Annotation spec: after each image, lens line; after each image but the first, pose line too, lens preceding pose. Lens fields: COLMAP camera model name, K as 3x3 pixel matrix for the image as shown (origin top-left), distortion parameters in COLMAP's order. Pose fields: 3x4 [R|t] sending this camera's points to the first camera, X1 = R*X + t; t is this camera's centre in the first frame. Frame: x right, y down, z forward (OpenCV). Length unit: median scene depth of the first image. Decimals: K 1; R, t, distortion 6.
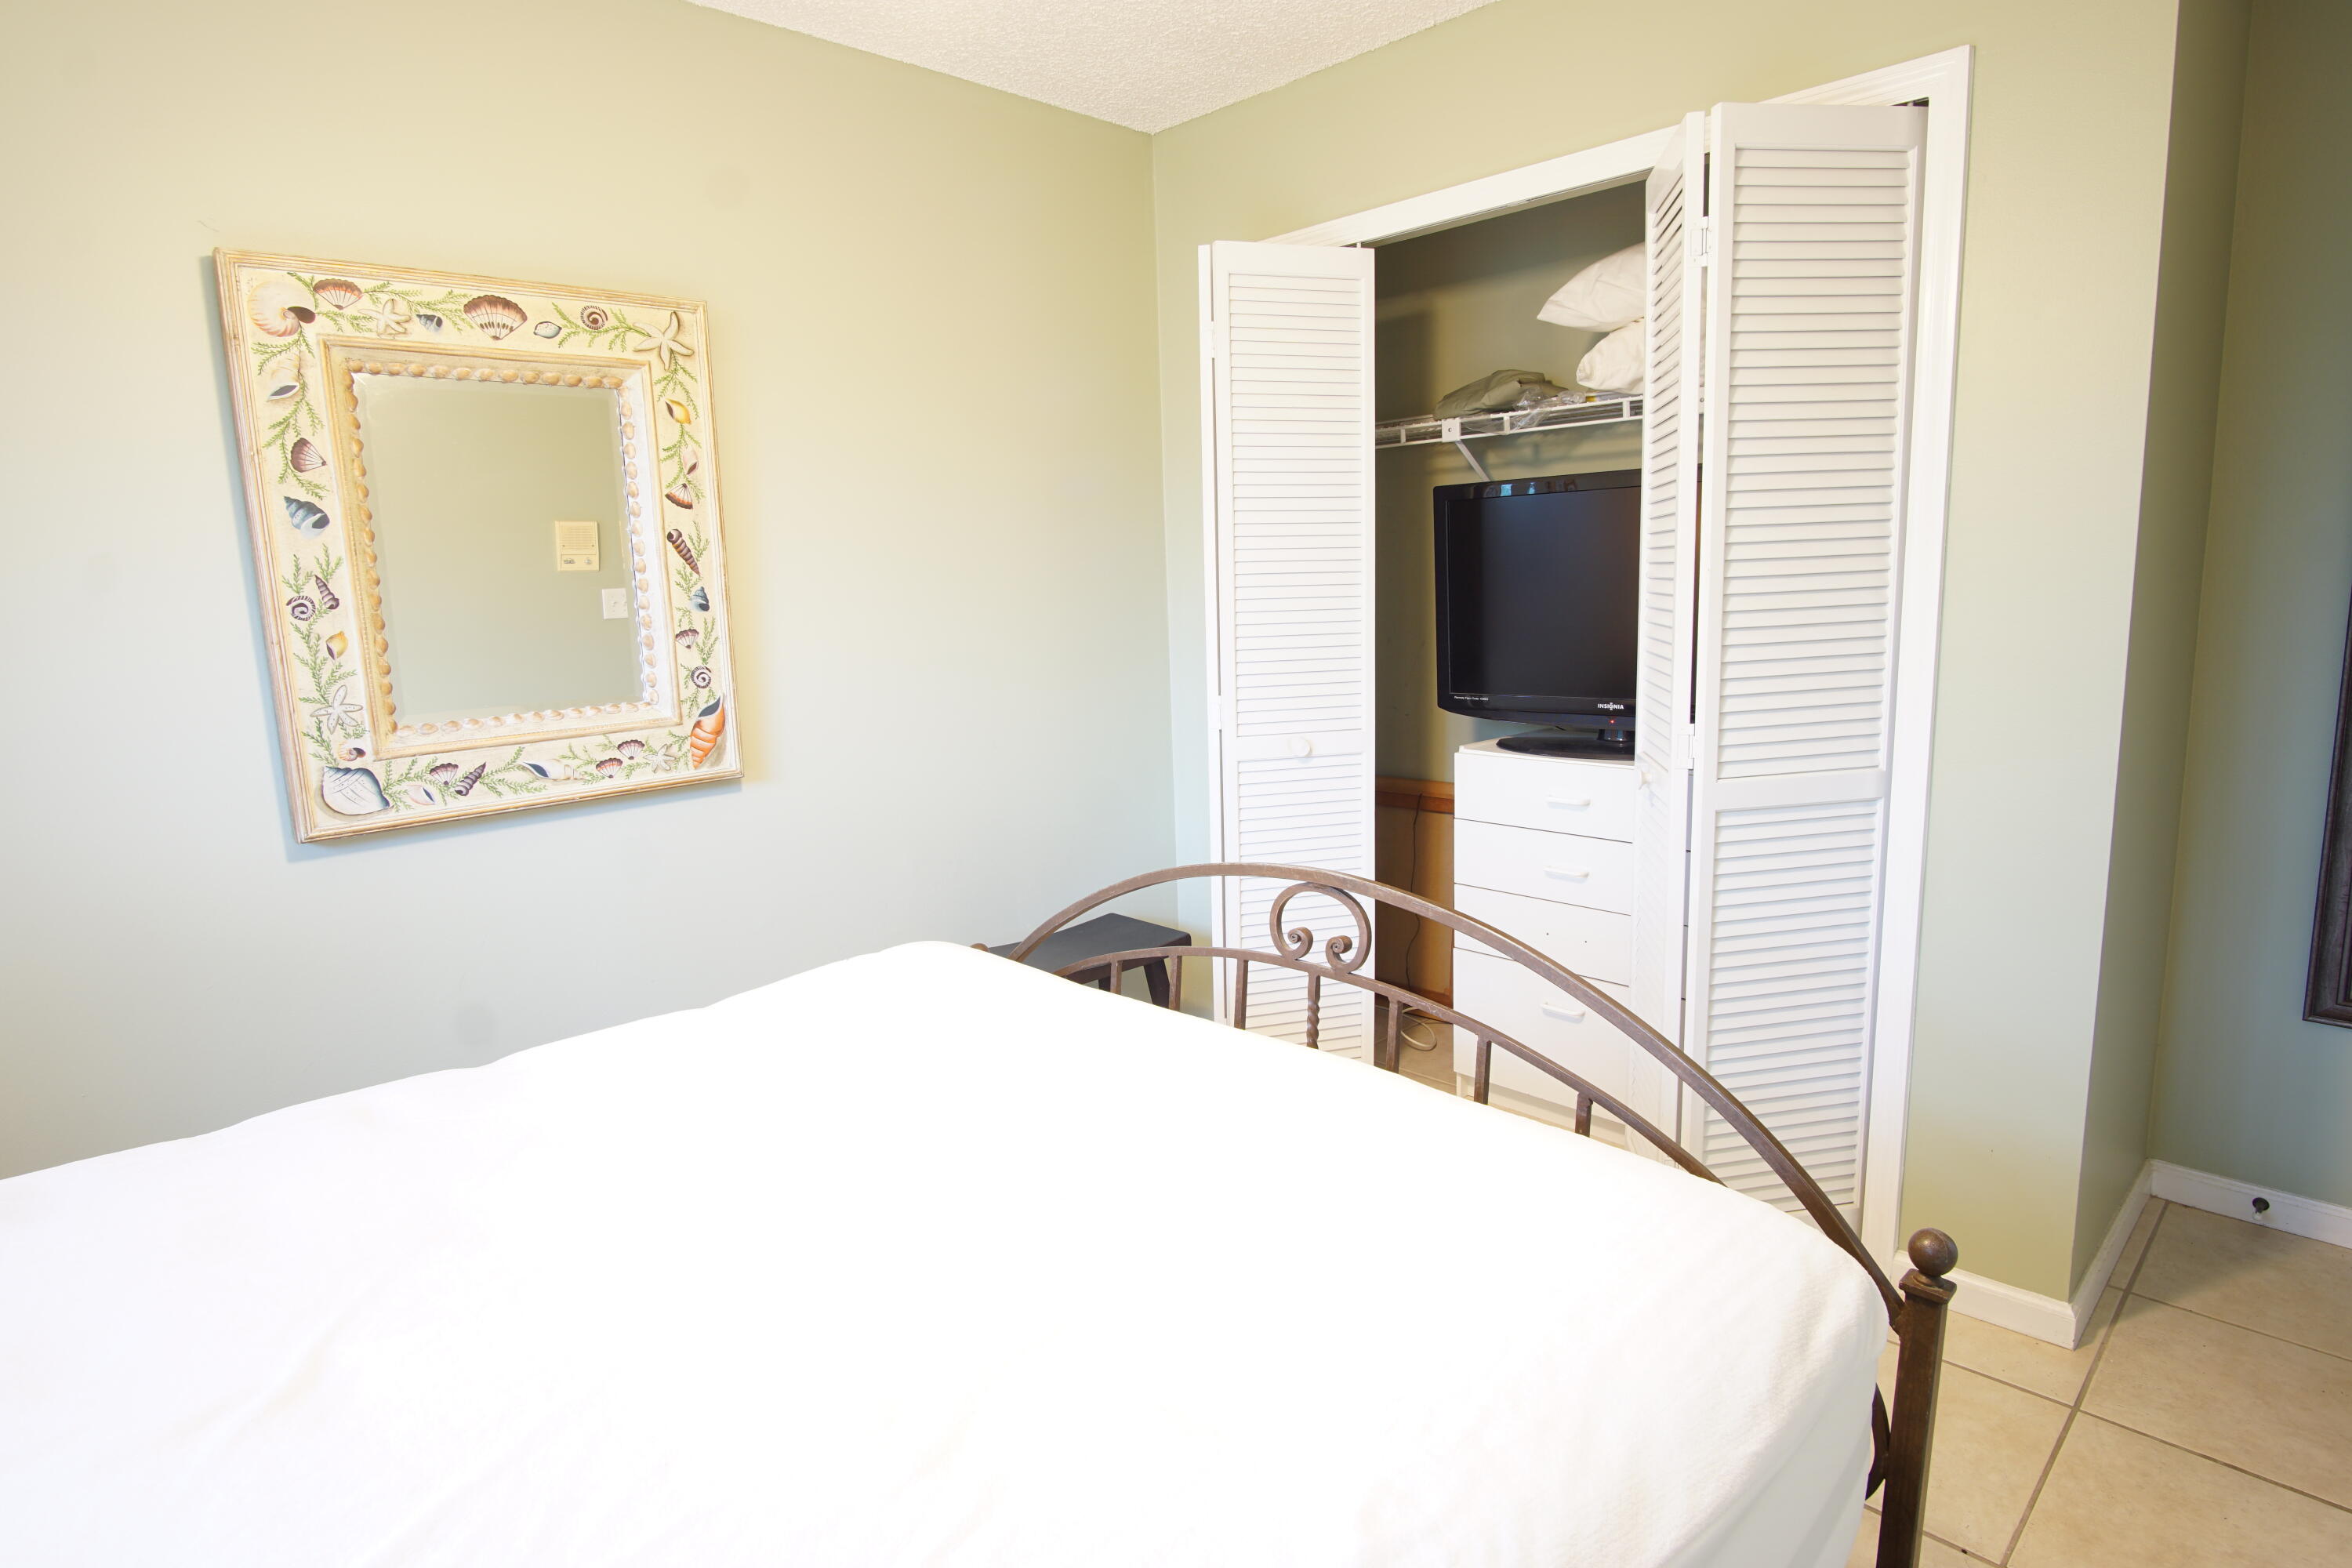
lens RADIAL K [[1255.2, 0, 1163.8], [0, 1255.2, 768.4], [0, 0, 1]] dist [-0.029724, 0.003581]
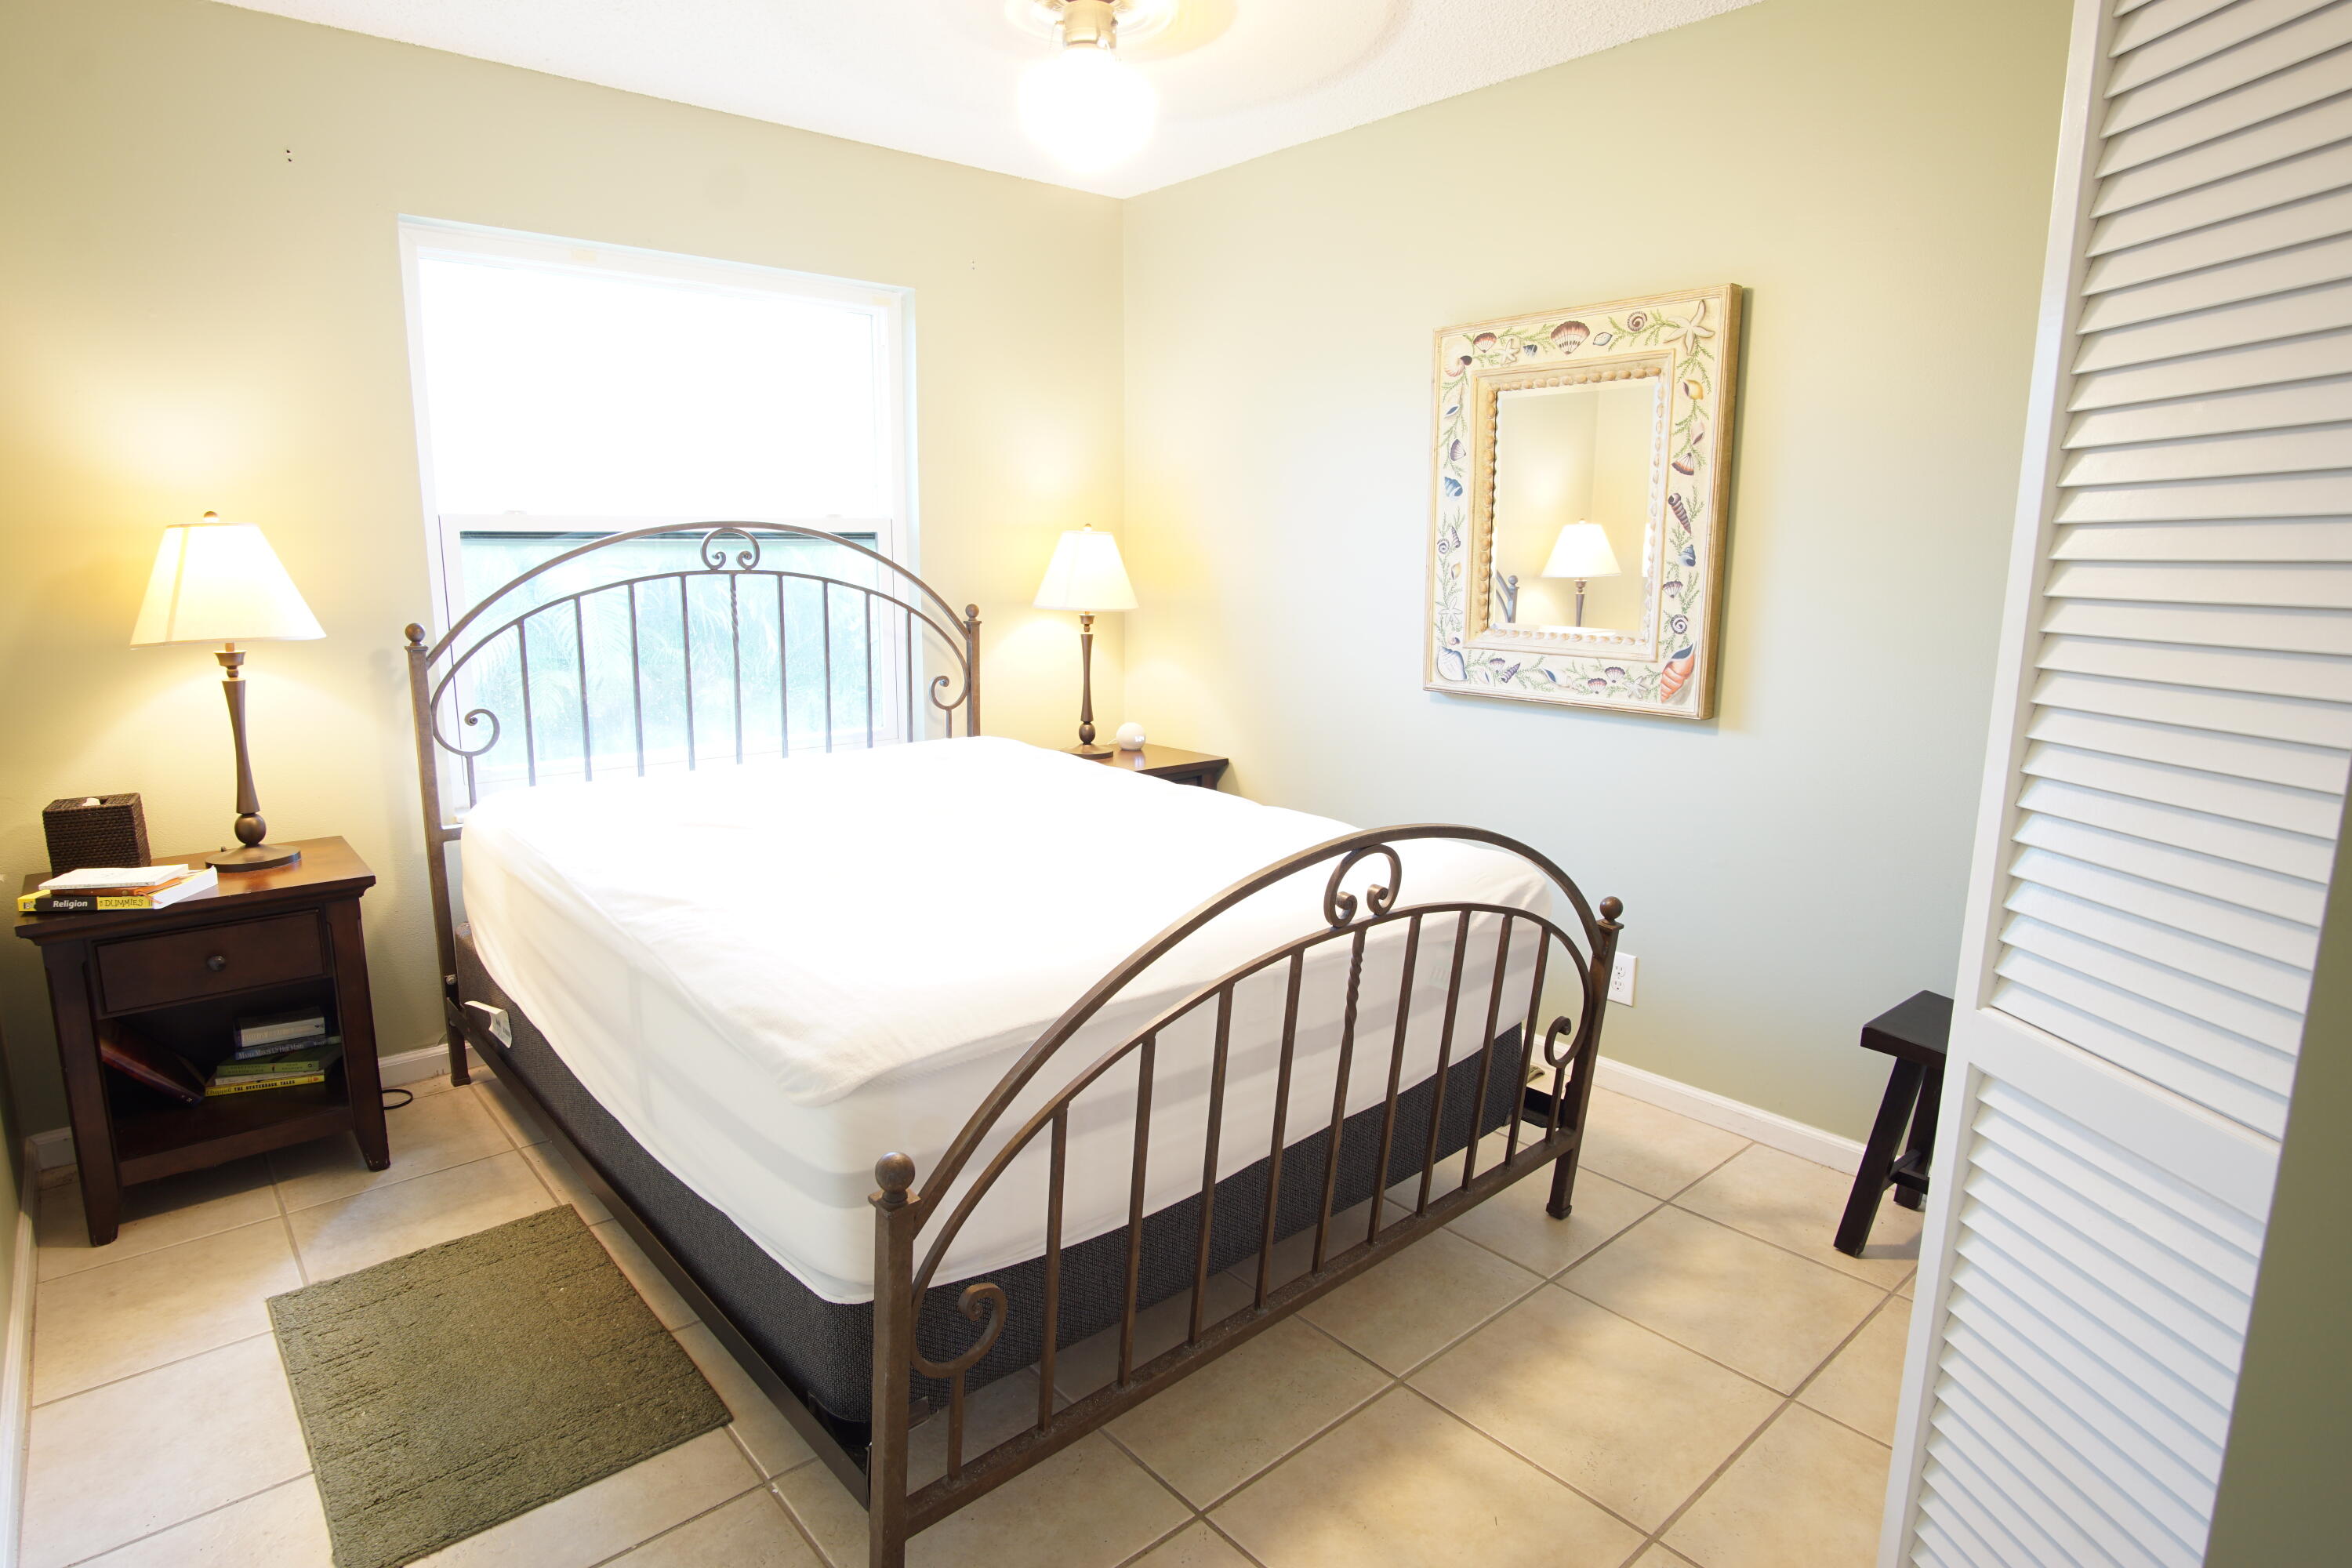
lens RADIAL K [[1255.2, 0, 1163.8], [0, 1255.2, 768.4], [0, 0, 1]] dist [-0.029724, 0.003581]
pose [[-0.049709, 0.209487, -0.976547, 0.843972], [-0.160731, 0.963334, 0.214834, -0.123359], [0.985746, 0.167640, -0.014216, 0.617591]]
